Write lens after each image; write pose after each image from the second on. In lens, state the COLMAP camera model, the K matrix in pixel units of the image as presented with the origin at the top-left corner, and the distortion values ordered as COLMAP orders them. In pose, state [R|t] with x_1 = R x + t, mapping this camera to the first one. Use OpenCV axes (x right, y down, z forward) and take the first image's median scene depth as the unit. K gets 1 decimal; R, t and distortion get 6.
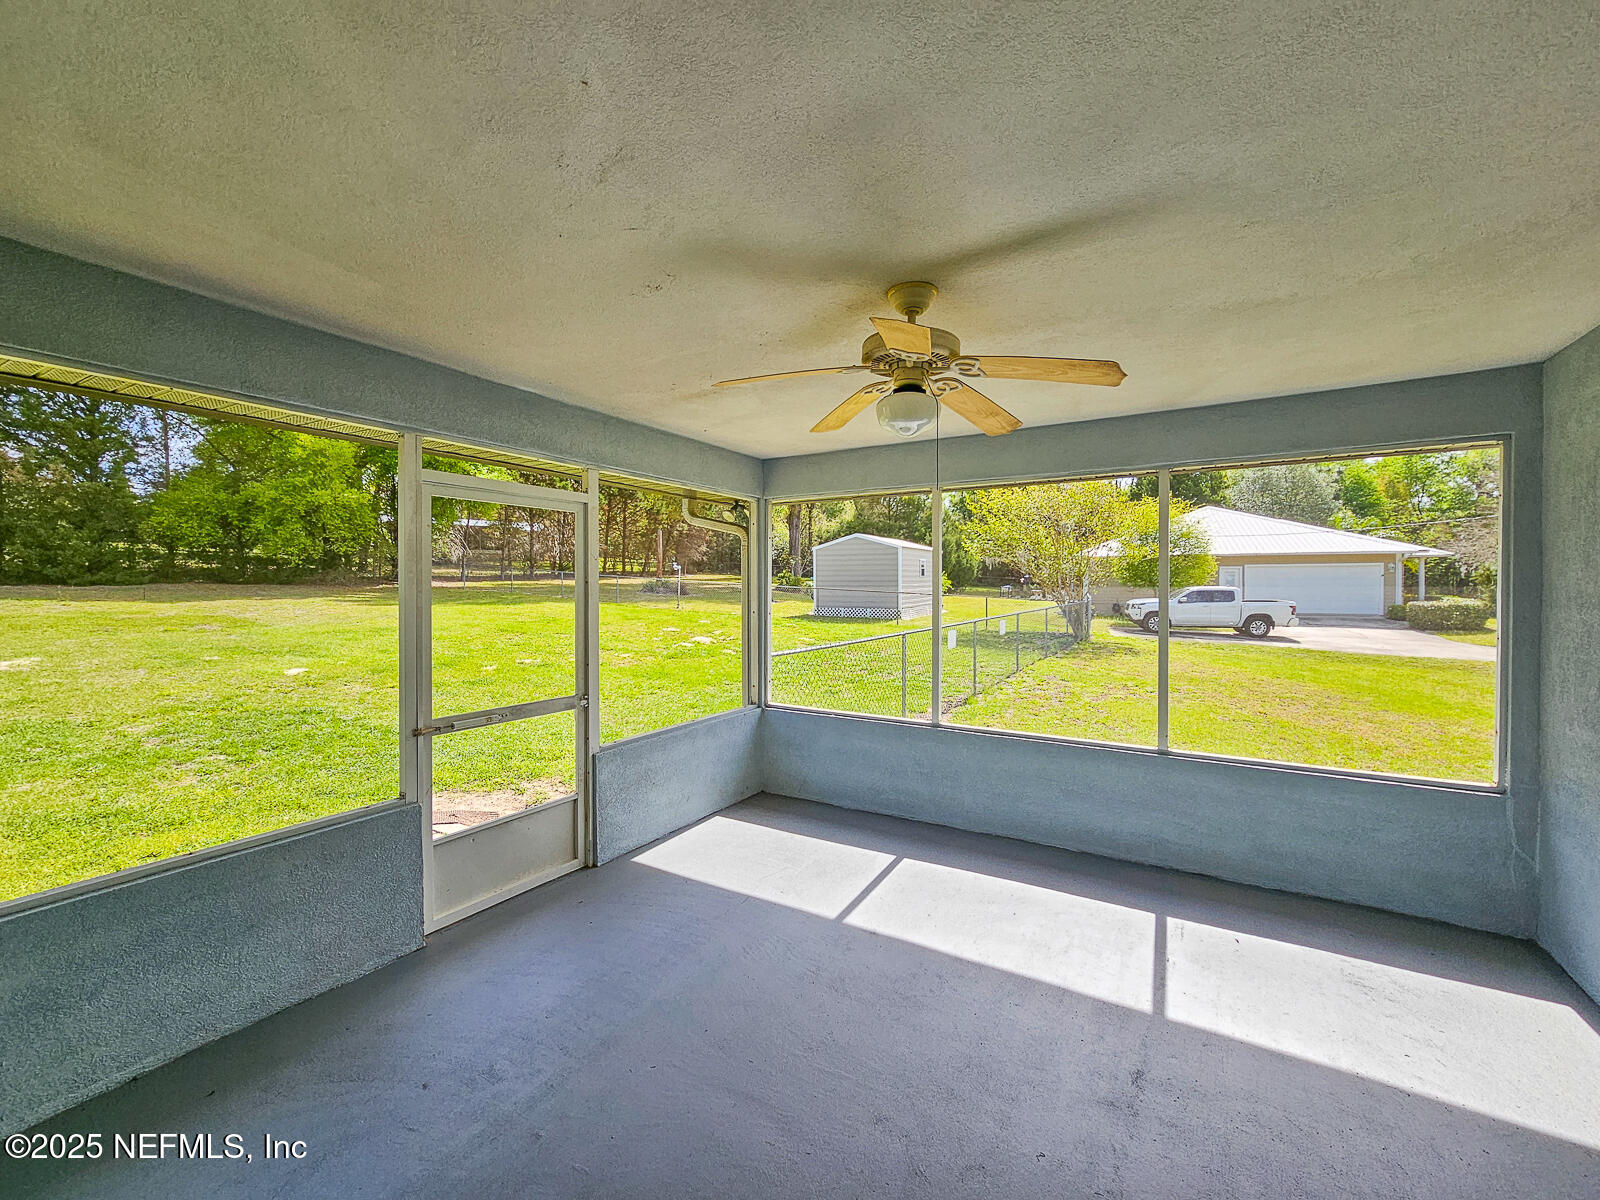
lens RADIAL K [[635.6, 0, 794.4], [0, 635.6, 600.6], [0, 0, 1]] dist [-0.001577, 0.000044]
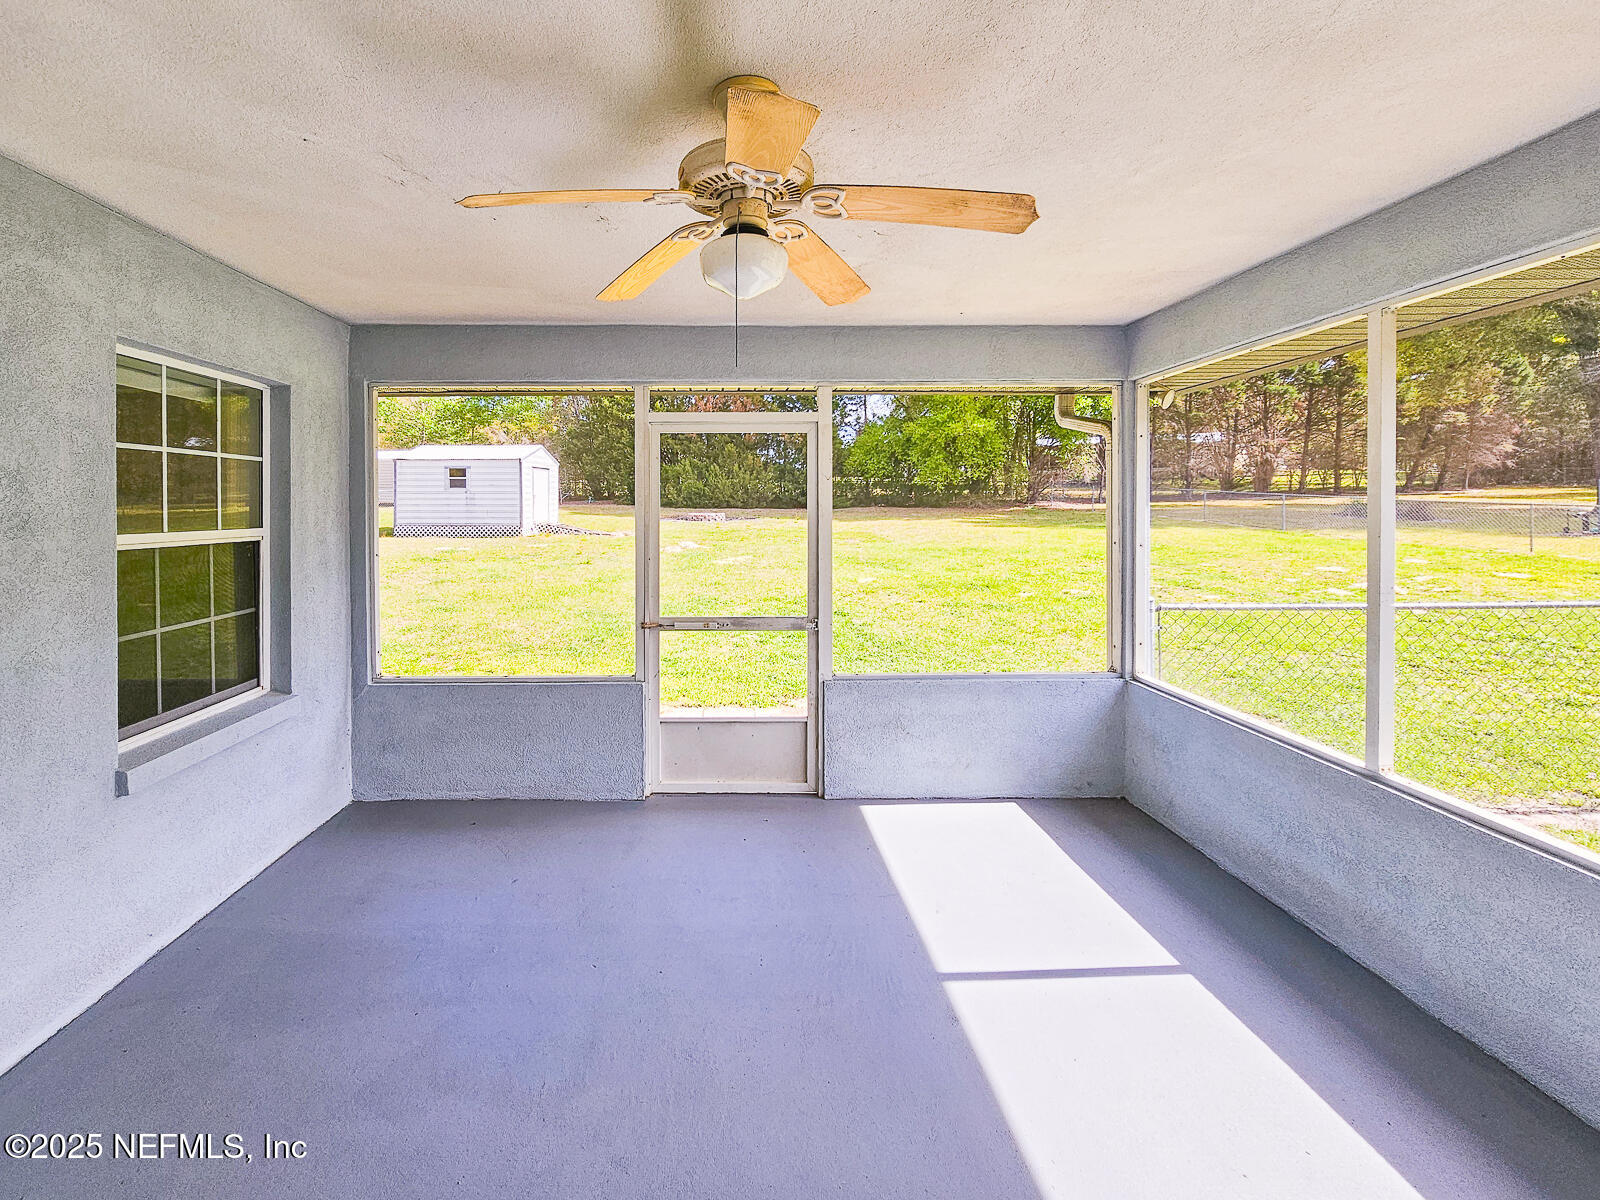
lens RADIAL K [[699.6, 0, 799.5], [0, 699.6, 520.8], [0, 0, 1]] dist [0.002068, 0.000172]
pose [[0.554645, 0.010522, -0.832021, 0.498372], [-0.014807, 0.999887, 0.002774, -0.003742], [0.831955, 0.010781, 0.554738, 0.344868]]
